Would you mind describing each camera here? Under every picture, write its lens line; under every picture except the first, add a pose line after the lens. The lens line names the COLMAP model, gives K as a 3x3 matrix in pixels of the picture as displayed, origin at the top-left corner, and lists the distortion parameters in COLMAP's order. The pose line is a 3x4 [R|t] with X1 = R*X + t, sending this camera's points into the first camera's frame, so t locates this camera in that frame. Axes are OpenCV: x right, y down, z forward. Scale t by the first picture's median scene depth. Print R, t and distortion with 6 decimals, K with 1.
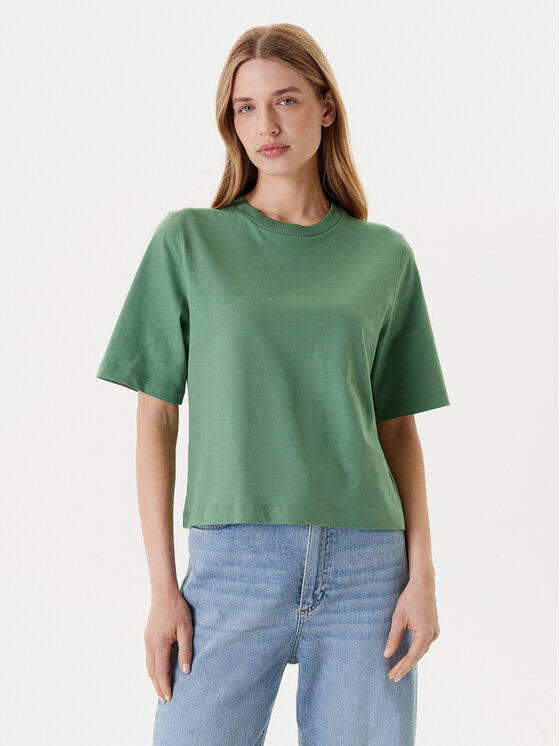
lens RADIAL K [[943.4, 0, 280.0], [0, 943.4, 373.0], [0, 0, 1]] dist [-0.016902, -0.064855]
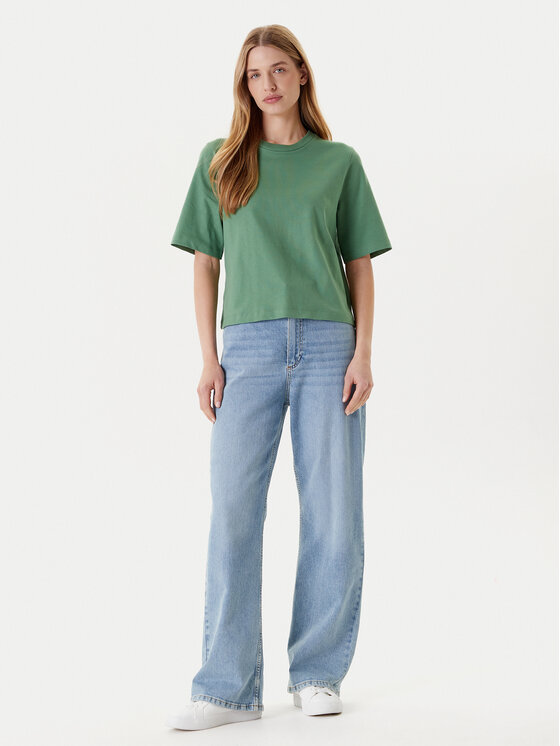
lens RADIAL K [[1478.2, 0, 280.0], [0, 1478.2, 373.0], [0, 0, 1]] dist [-0.010212, 0.158211]
pose [[0.994011, -0.017919, -0.107805, 0.282079], [0.016282, 0.999739, -0.016045, 0.289585], [0.108064, 0.014194, 0.994043, -1.595809]]
